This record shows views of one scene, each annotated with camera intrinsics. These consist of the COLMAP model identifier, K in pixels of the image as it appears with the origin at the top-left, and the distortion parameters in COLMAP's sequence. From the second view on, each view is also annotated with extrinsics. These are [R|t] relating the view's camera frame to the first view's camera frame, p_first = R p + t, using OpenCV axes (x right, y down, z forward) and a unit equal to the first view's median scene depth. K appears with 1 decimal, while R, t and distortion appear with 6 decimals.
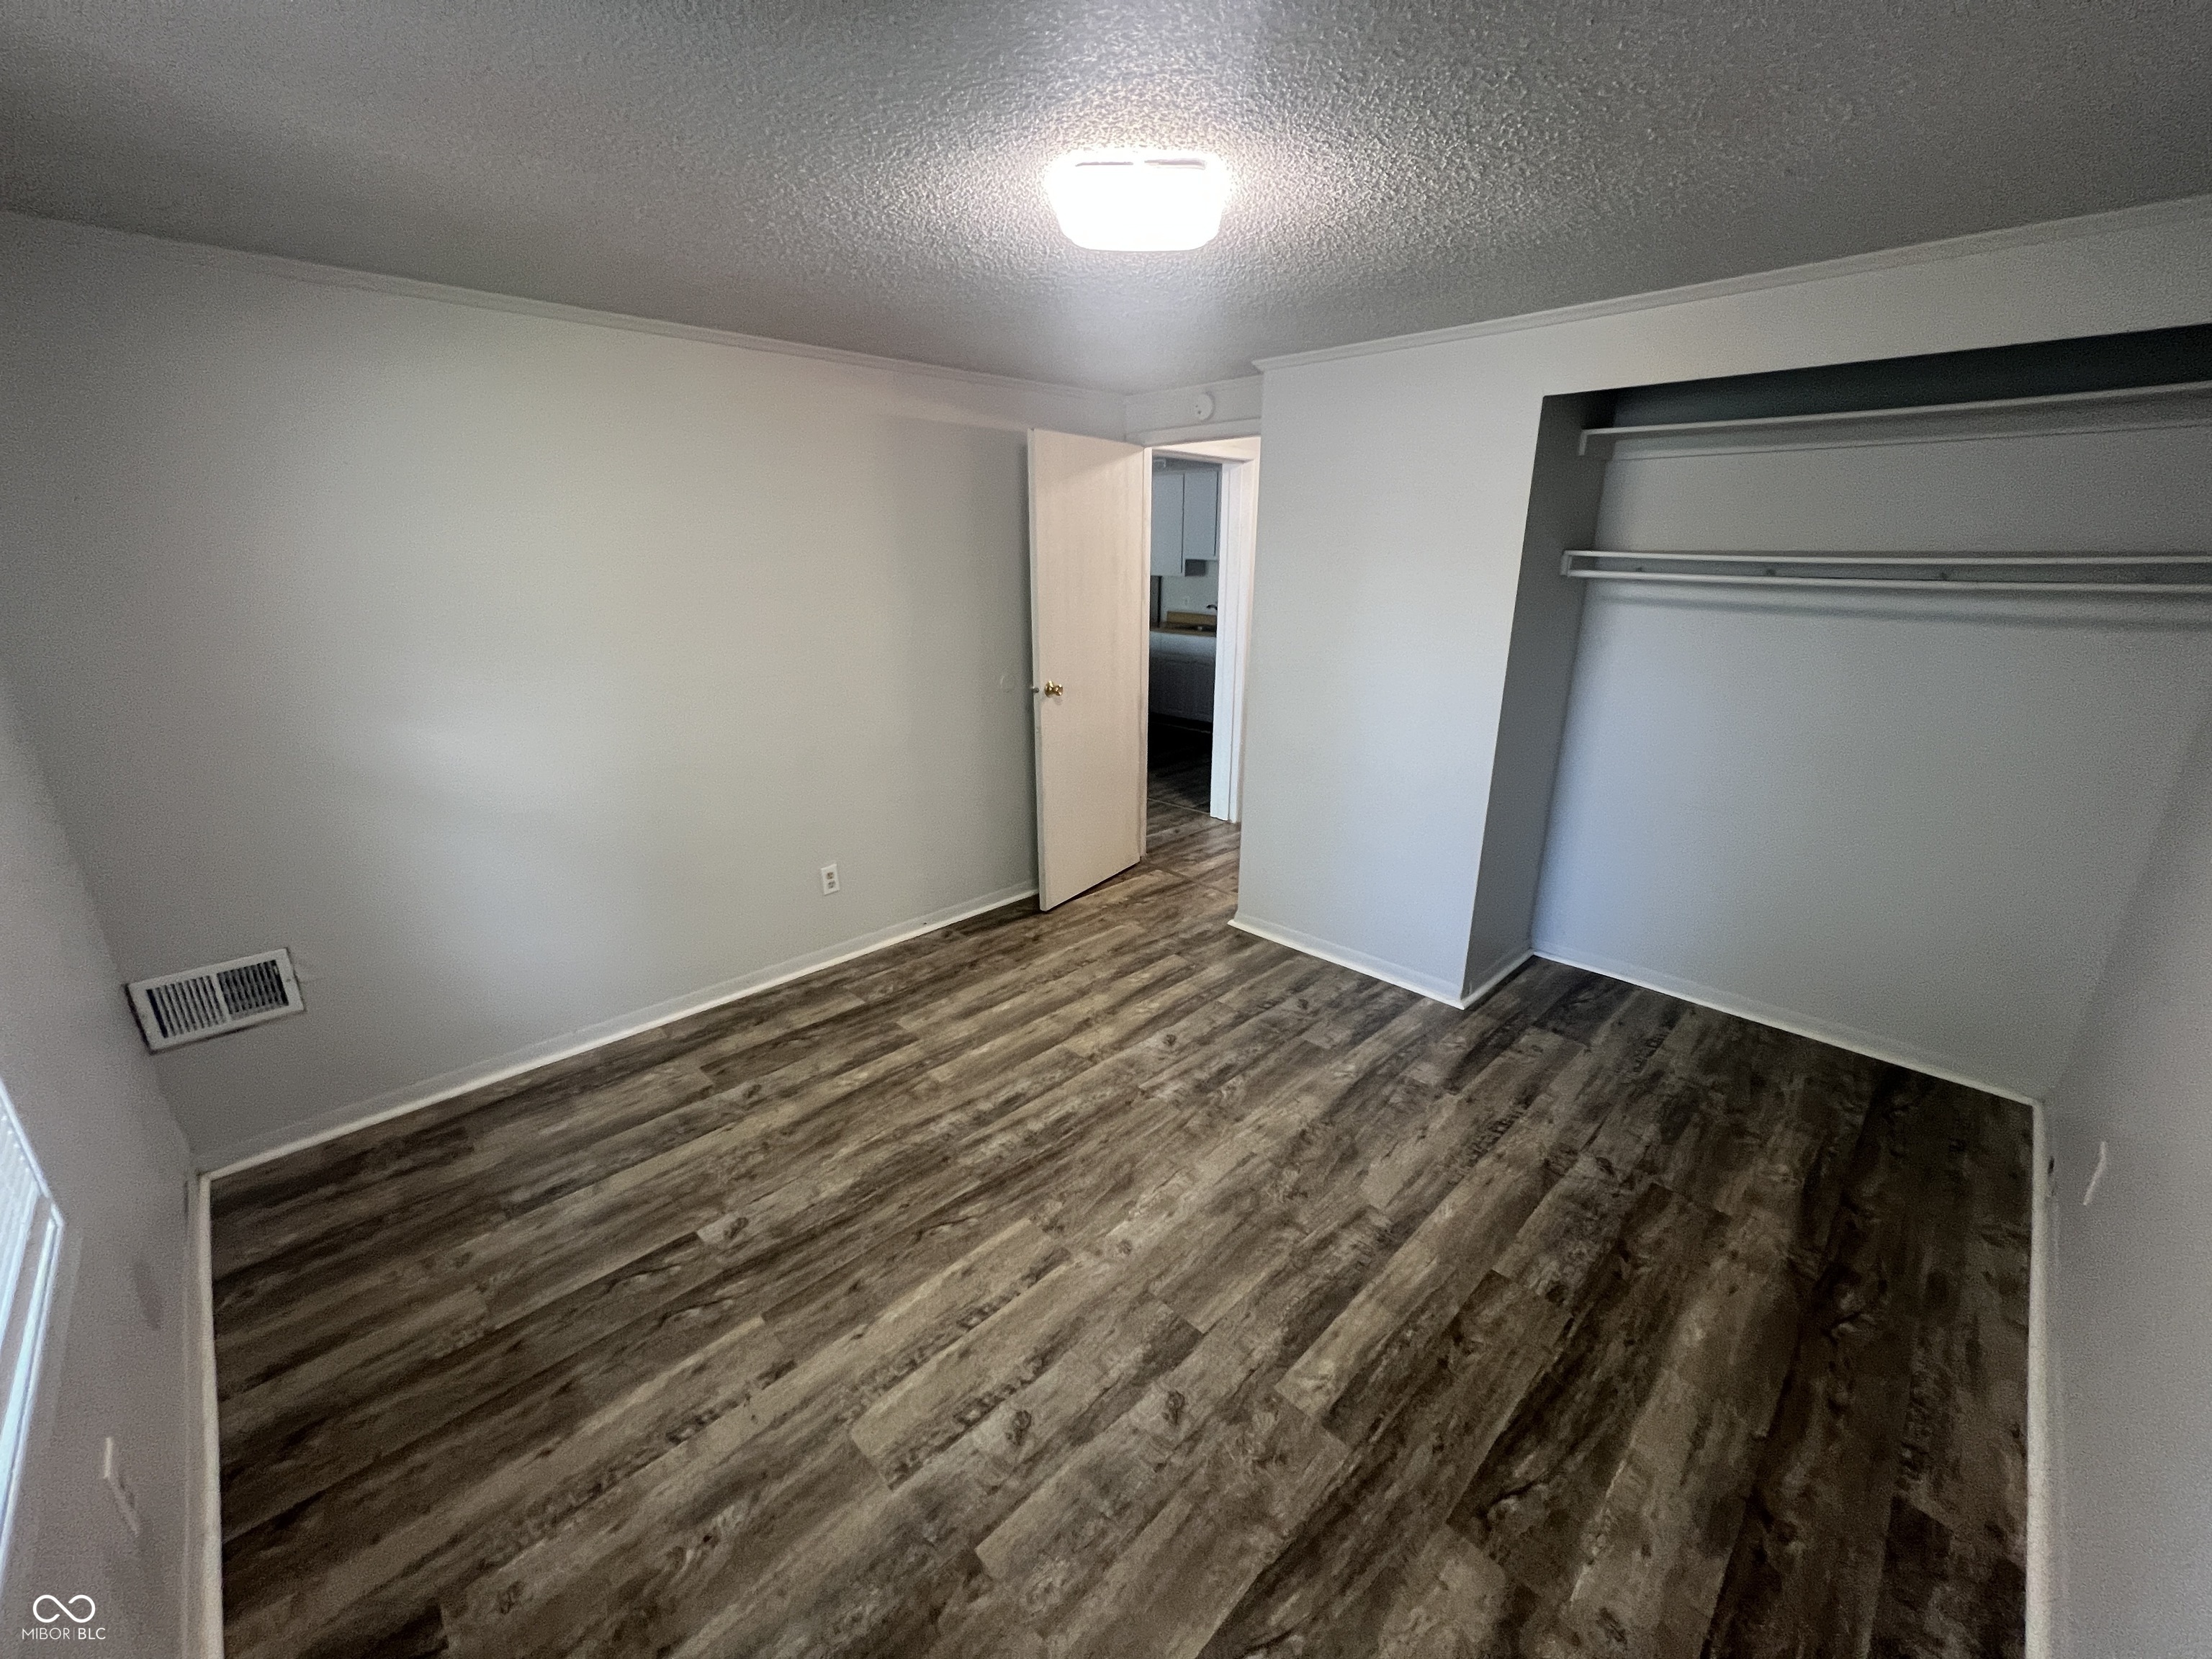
lens RADIAL K [[876.1, 0, 1106.0], [0, 876.1, 829.5], [0, 0, 1]] dist [-0.000070, -0.000111]
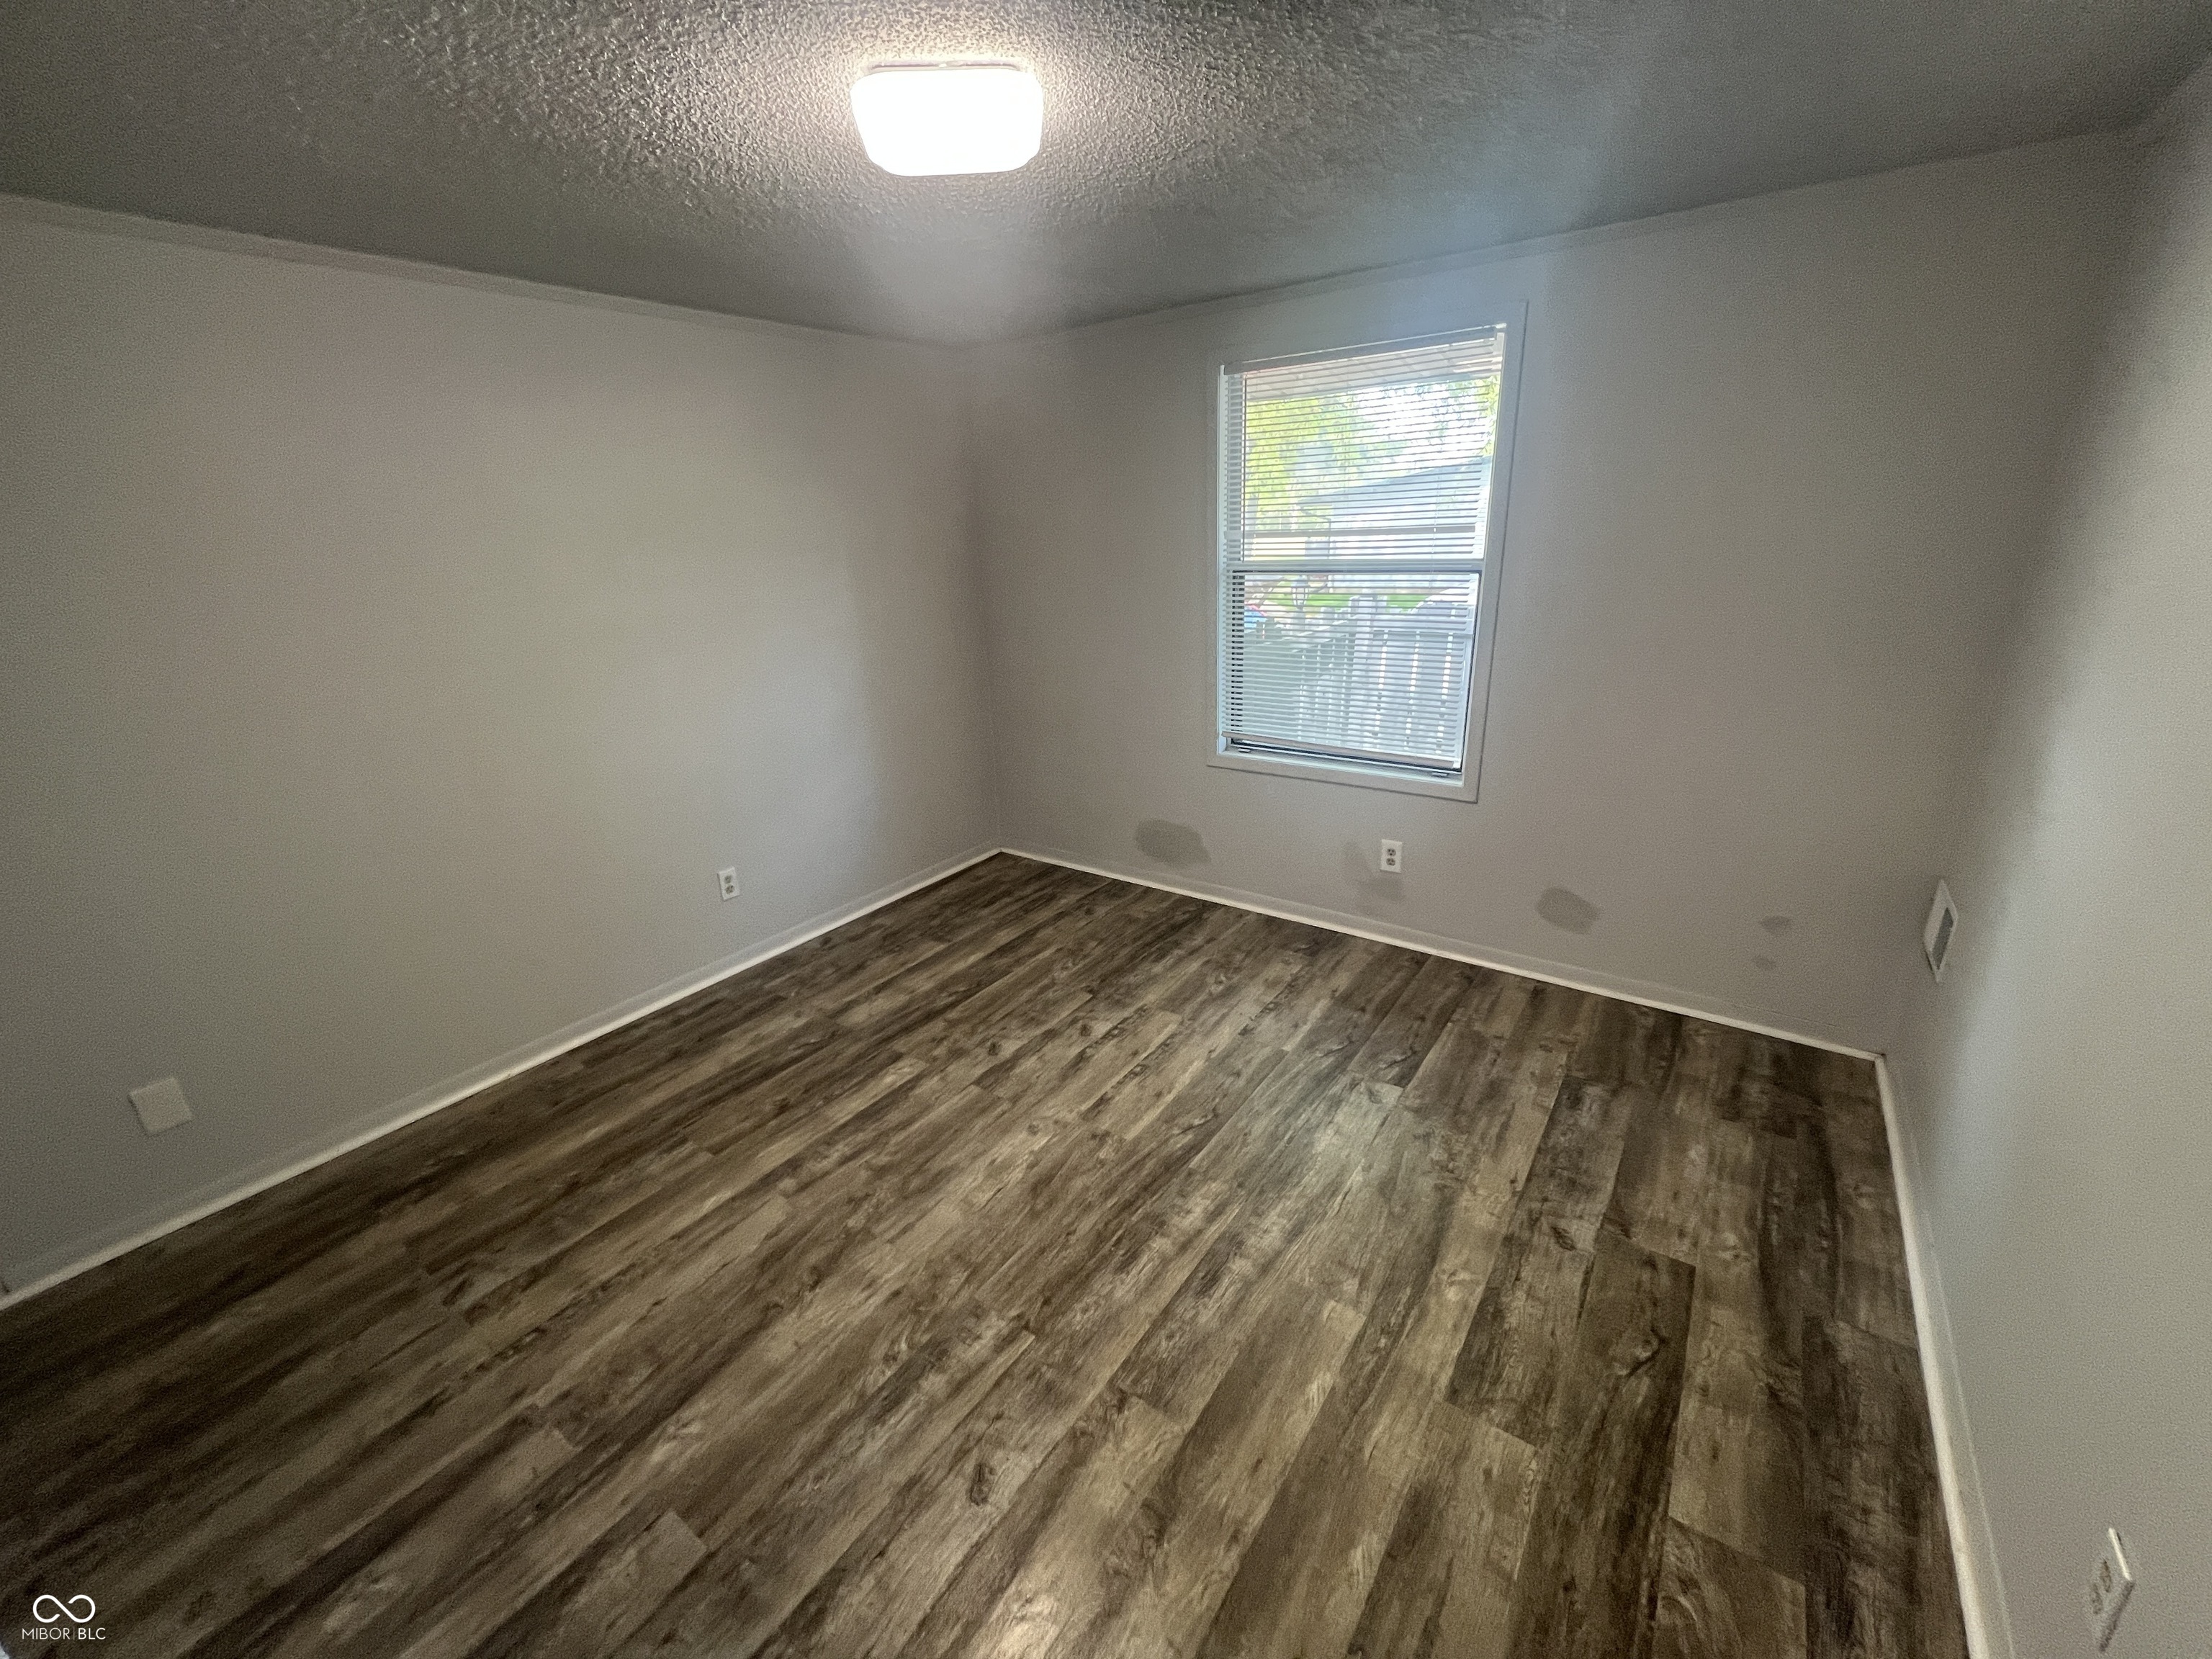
lens RADIAL K [[876.1, 0, 1106.0], [0, 876.1, 829.5], [0, 0, 1]] dist [-0.000070, -0.000111]
pose [[-0.985597, 0.090165, -0.143072, 0.053374], [-0.014374, 0.798289, 0.602103, -0.489705], [0.168501, 0.595487, -0.785495, 1.575908]]
